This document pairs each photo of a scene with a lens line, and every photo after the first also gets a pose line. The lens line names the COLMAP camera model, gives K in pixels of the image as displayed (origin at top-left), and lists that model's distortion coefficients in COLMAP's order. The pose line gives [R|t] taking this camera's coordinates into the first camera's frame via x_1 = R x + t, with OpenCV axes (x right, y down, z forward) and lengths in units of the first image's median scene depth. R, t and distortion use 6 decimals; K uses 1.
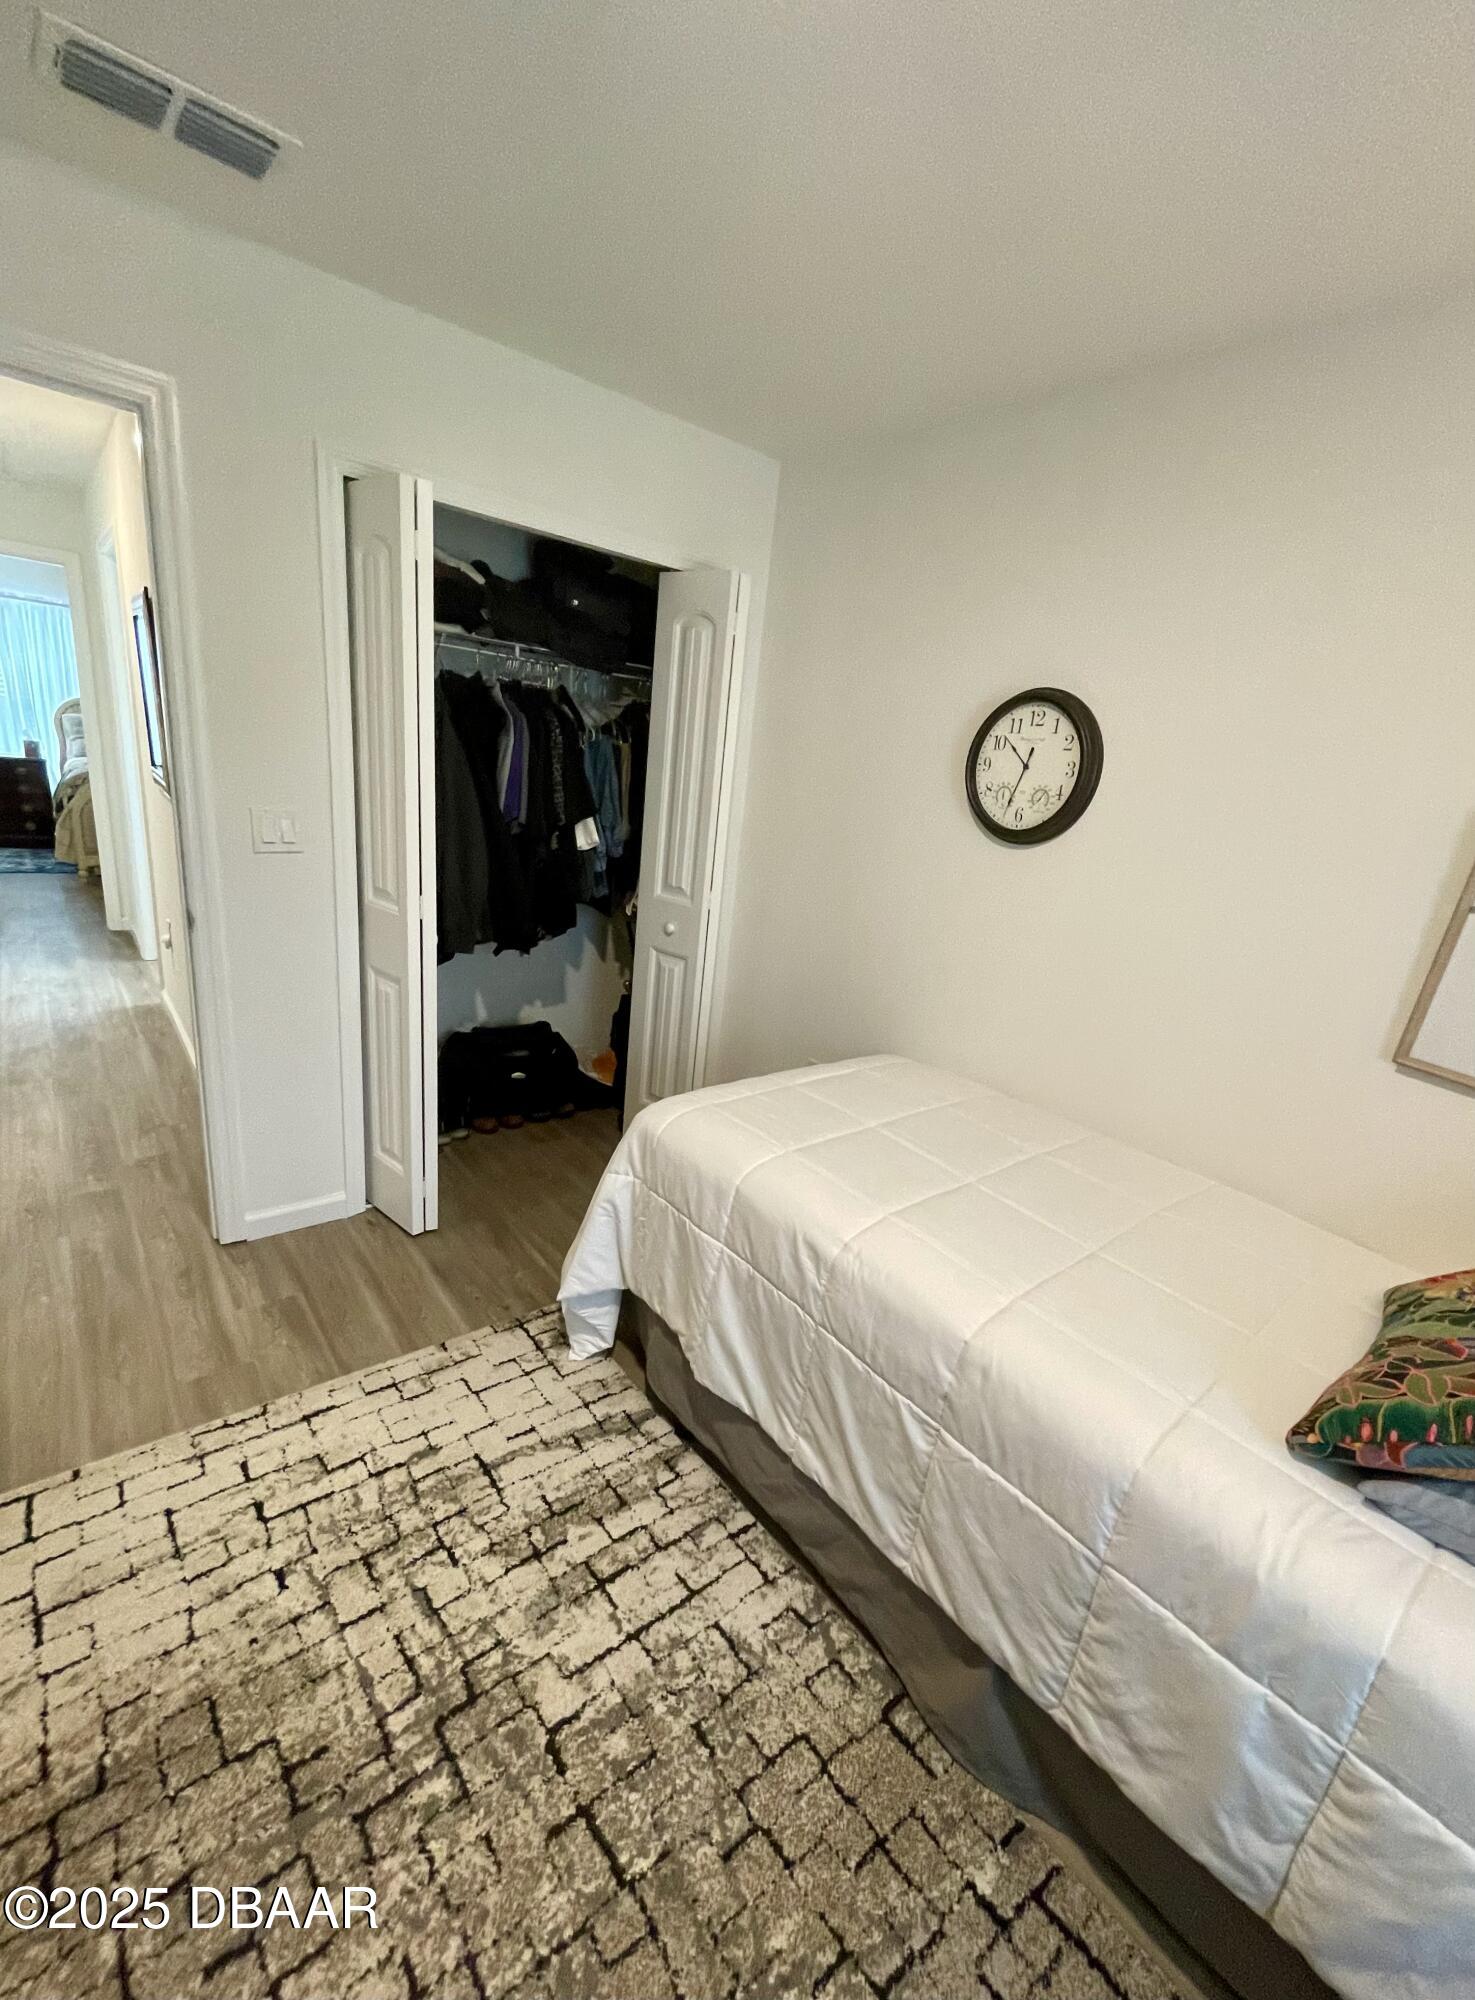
lens RADIAL K [[830.7, 0, 737.5], [0, 830.7, 1000.0], [0, 0, 1]] dist [0.002088, 0.000141]
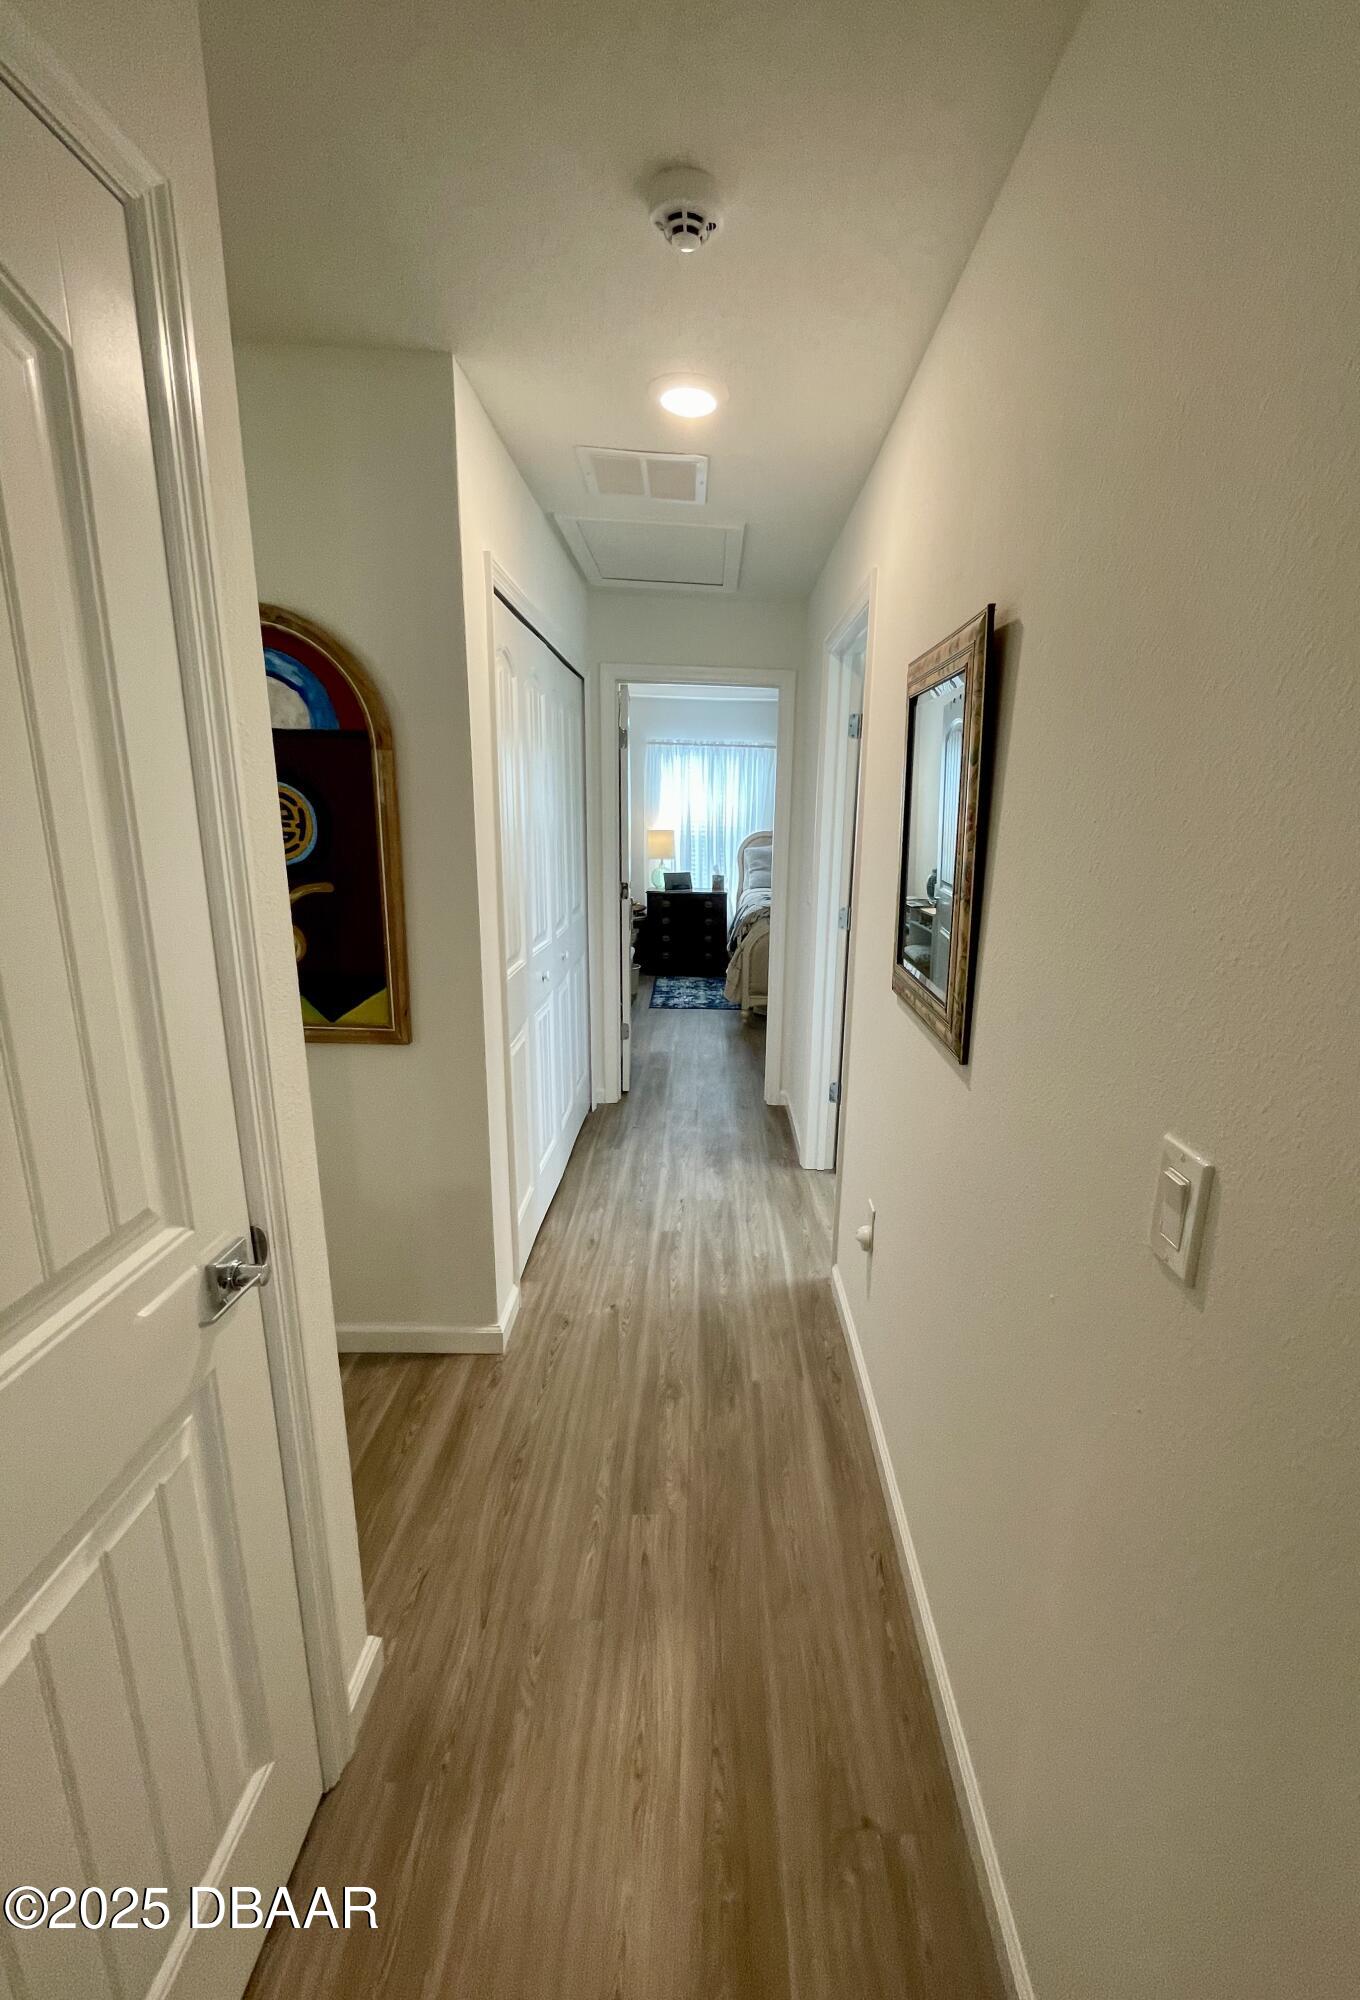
lens RADIAL K [[809.0, 0, 746.8], [0, 809.0, 1000.7], [0, 0, 1]] dist [0.001052, 0.000135]
pose [[0.799256, 0.056306, -0.598348, -0.383988], [-0.119626, 0.990584, -0.066575, -0.173520], [0.588965, 0.124789, 0.798466, 0.431728]]
